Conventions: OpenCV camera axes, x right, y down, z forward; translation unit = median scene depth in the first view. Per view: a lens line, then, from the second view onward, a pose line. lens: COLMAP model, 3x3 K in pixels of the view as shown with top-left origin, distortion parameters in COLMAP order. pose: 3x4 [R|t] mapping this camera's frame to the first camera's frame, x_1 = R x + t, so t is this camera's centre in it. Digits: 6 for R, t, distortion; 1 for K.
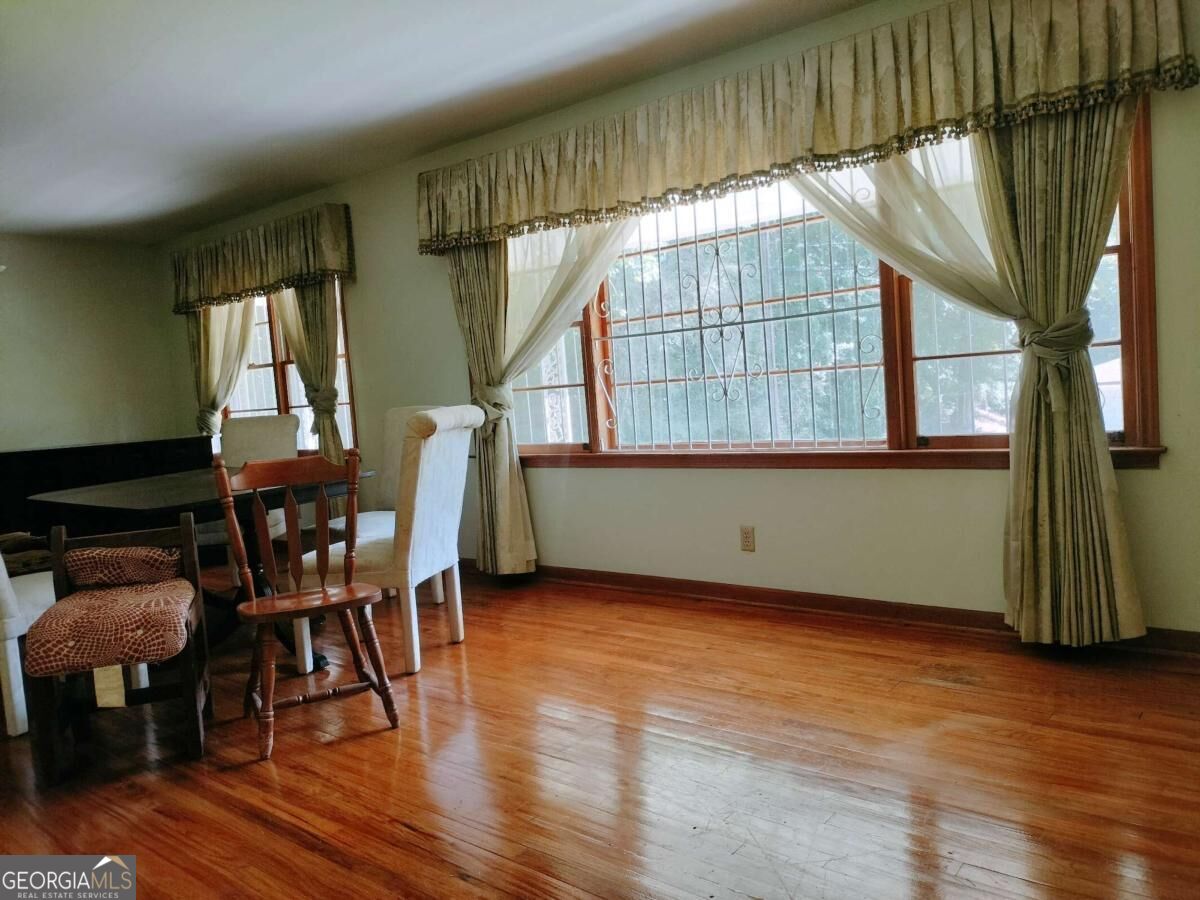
lens RADIAL K [[905.0, 0, 600.0], [0, 905.0, 450.0], [0, 0, 1]] dist [-0.007448, -0.003063]
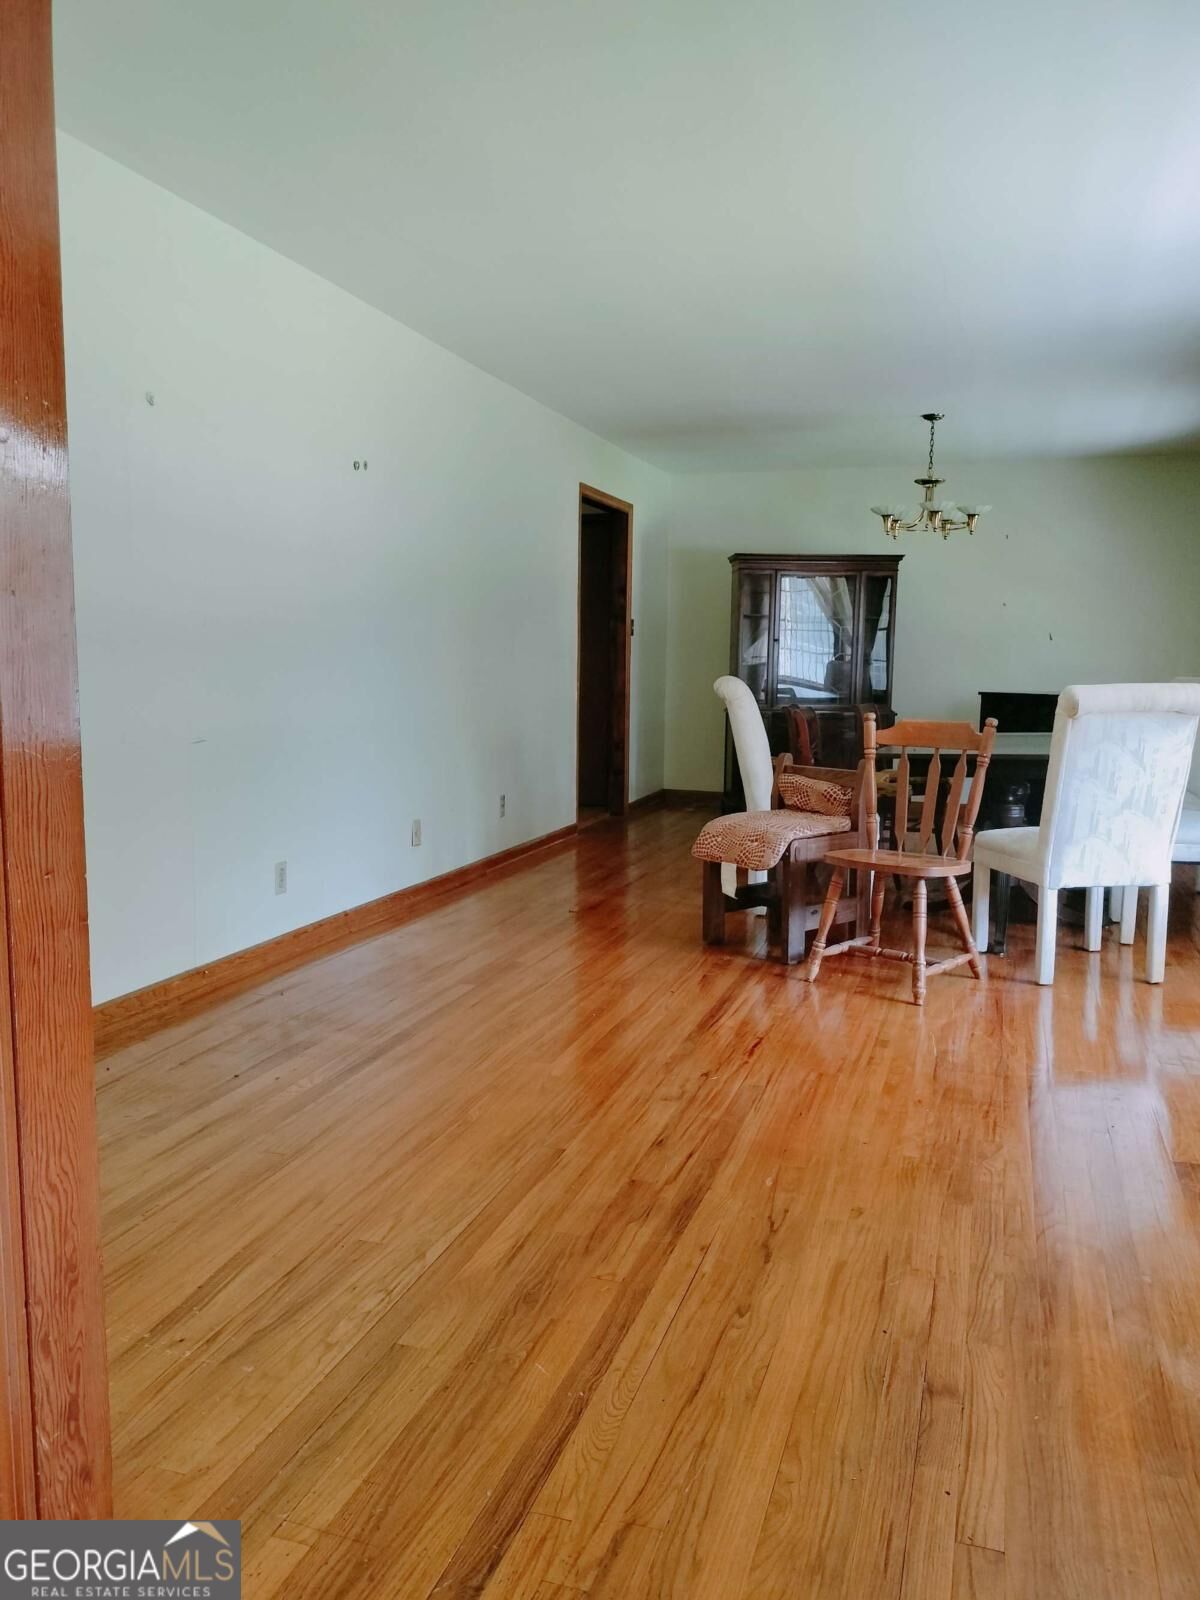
lens RADIAL K [[1206.6, 0, 600.0], [0, 1206.6, 800.0], [0, 0, 1]] dist [-0.007448, -0.003063]
pose [[0.327340, 0.172390, -0.929048, 0.919423], [-0.112683, 0.983322, 0.142758, -0.061511], [0.938164, 0.057957, 0.341306, 0.253857]]
